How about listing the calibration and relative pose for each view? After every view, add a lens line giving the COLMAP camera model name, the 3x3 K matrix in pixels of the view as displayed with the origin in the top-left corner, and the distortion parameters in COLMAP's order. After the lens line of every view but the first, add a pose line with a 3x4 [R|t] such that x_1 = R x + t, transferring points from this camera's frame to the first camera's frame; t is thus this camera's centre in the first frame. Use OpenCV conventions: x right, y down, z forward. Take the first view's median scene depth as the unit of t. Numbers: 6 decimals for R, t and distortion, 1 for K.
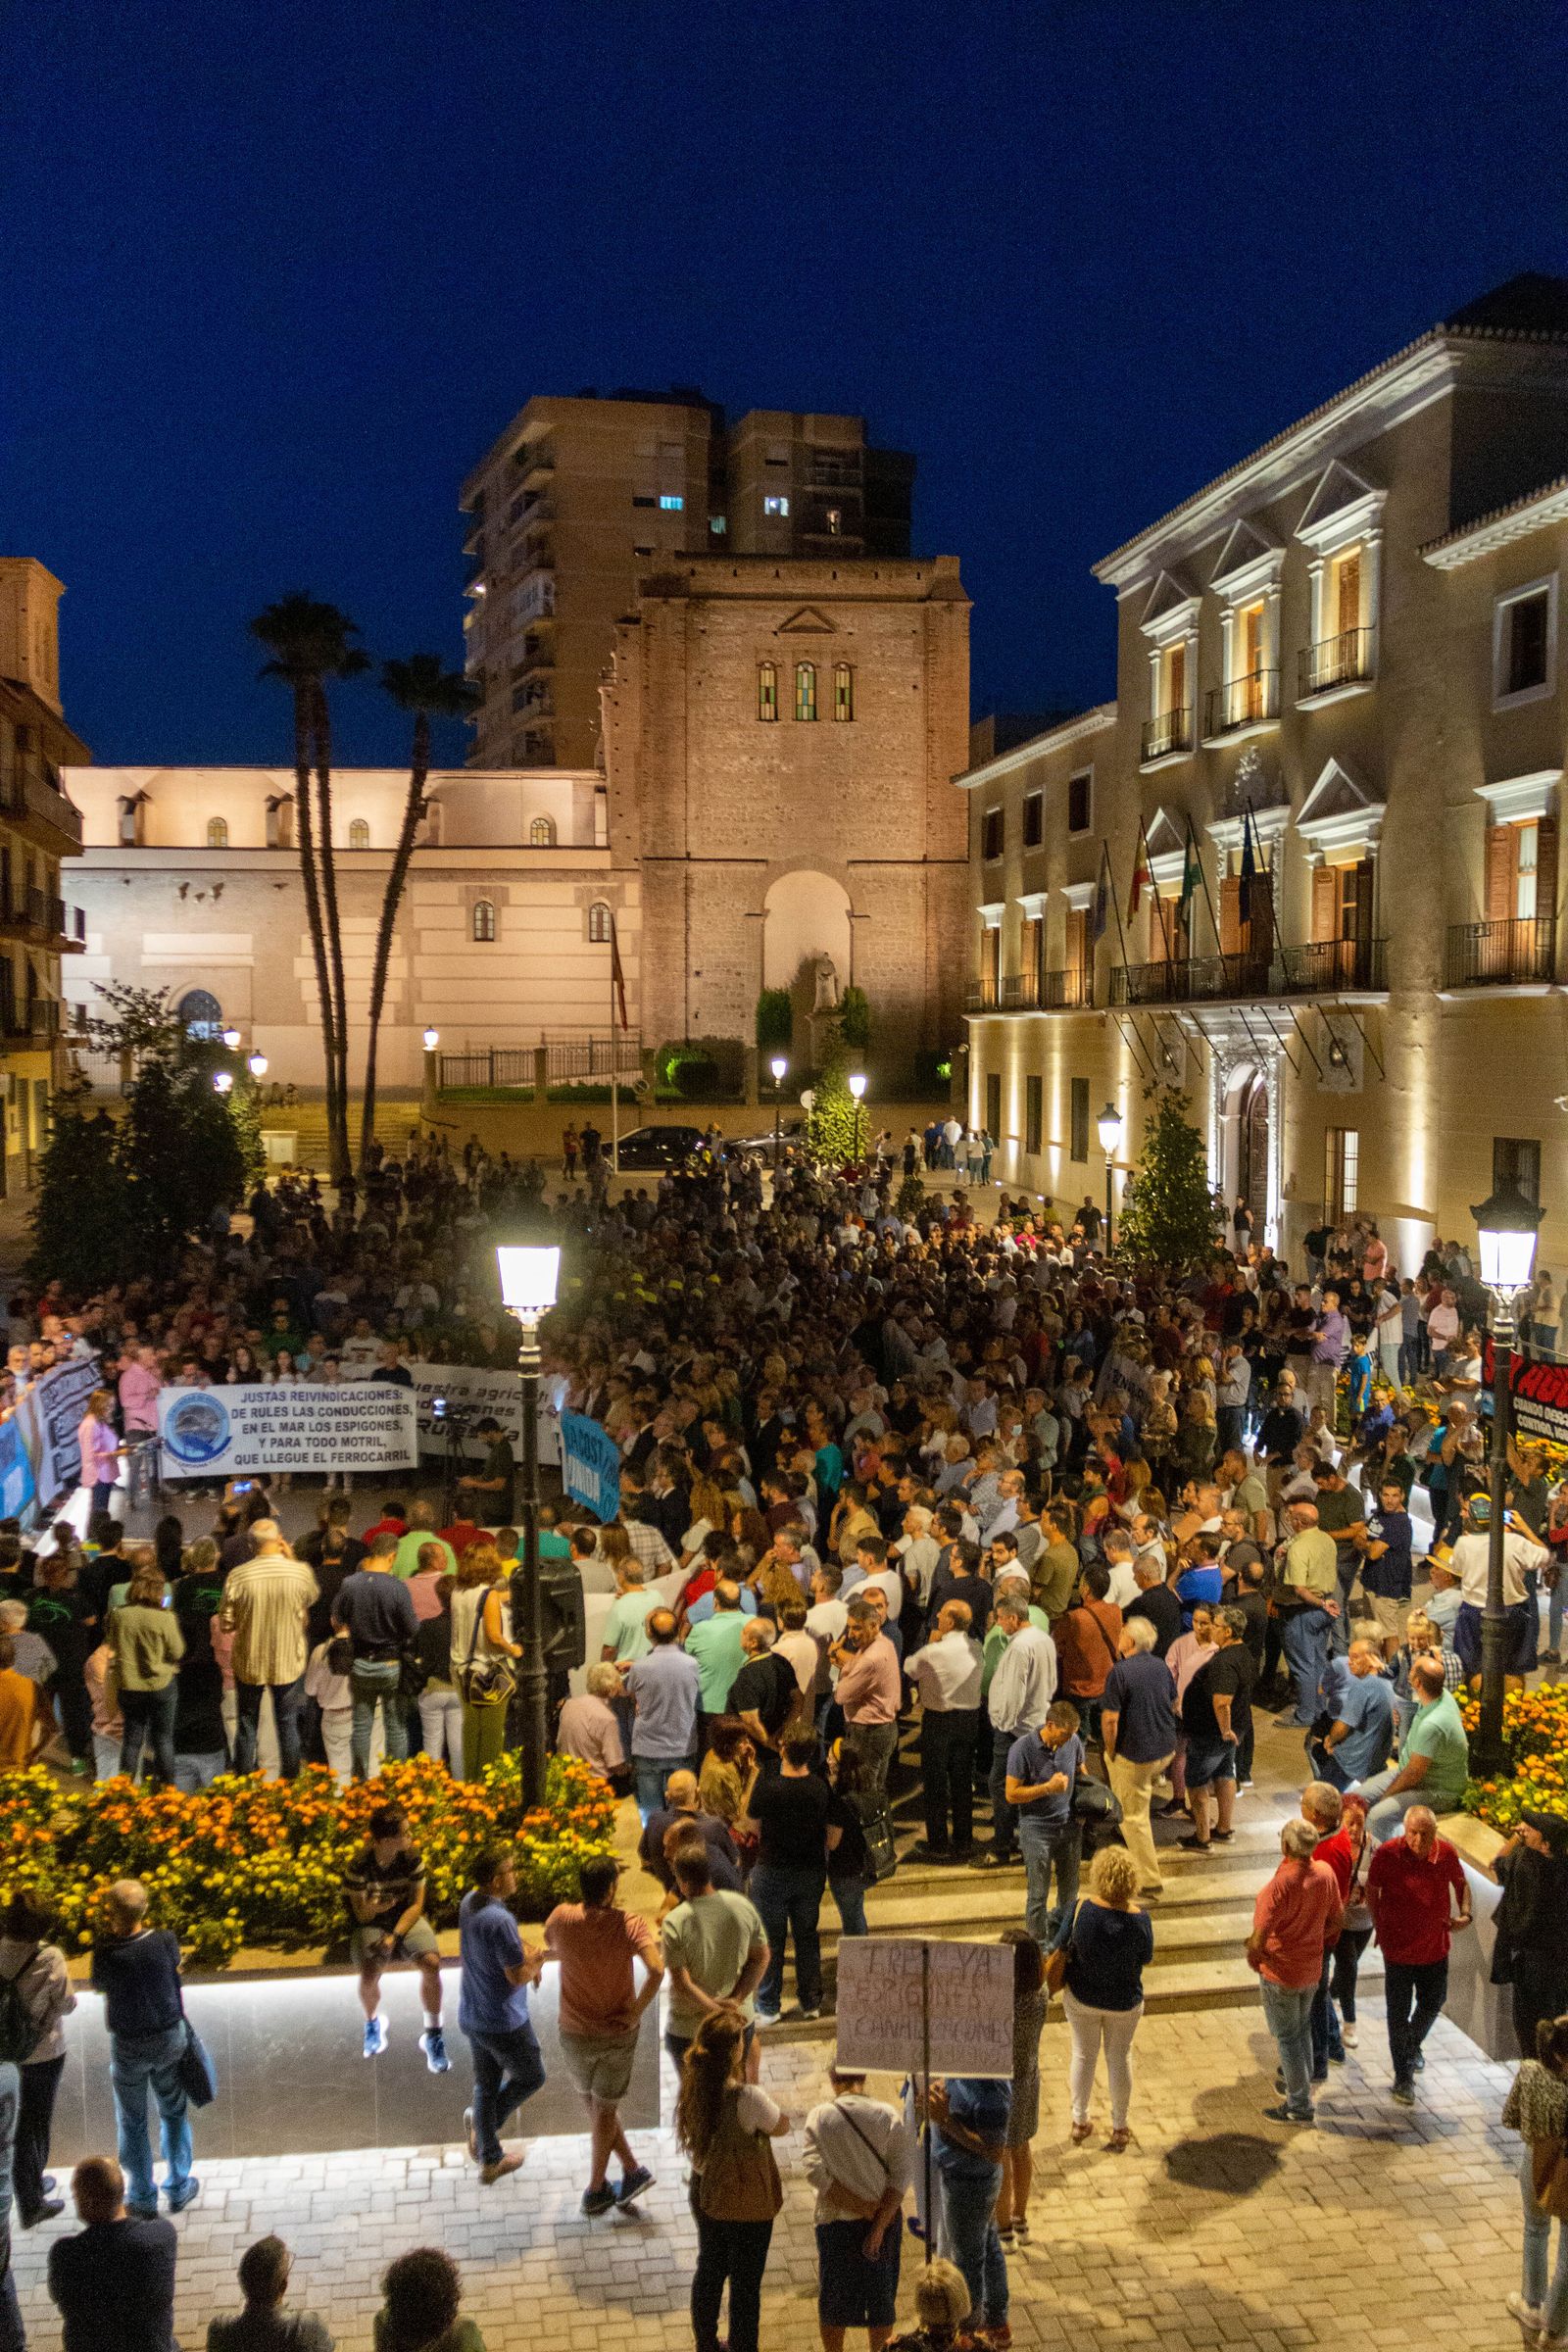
lens RADIAL K [[2093.7, 0, 769.5], [0, 2093.7, 1219.7], [0, 0, 1]] dist [-0.011284, 0.004320]
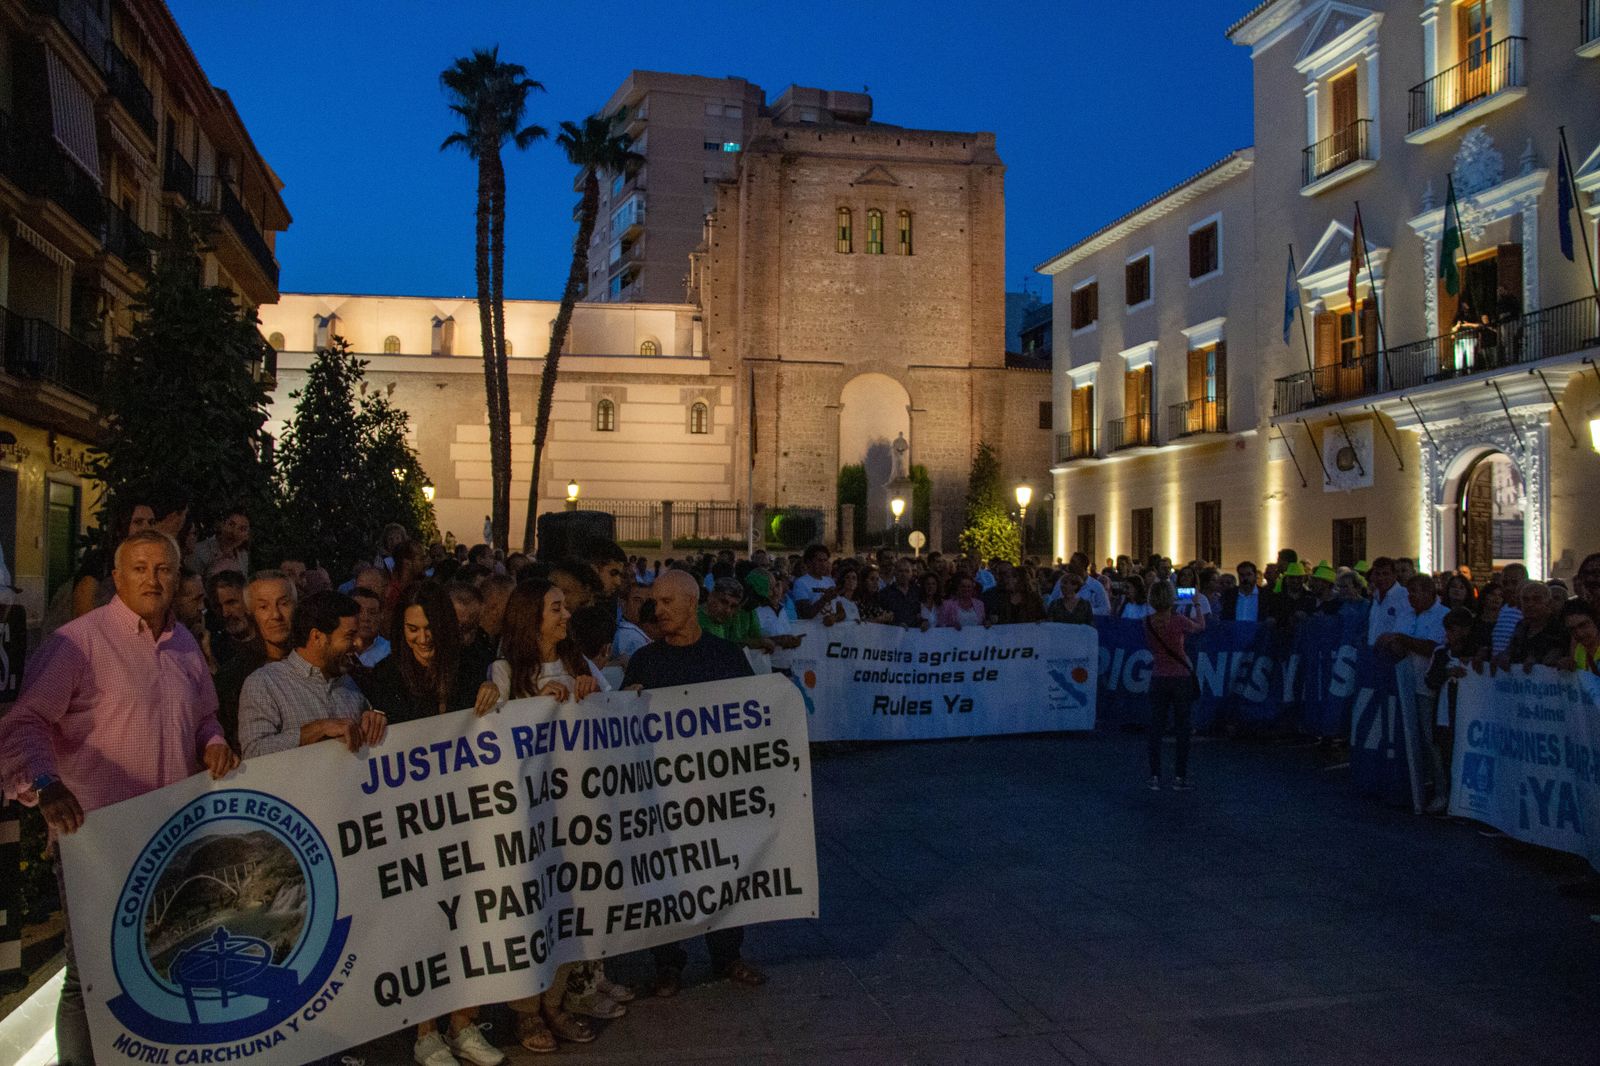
lens RADIAL K [[1357.2, 0, 802.4], [0, 1357.2, 571.7], [0, 0, 1]] dist [-0.159214, 0.170467]
pose [[0.998642, 0.010374, 0.051059, -0.075976], [-0.005578, 0.995633, -0.093192, 0.027254], [-0.051802, 0.092780, 0.994338, 0.269543]]
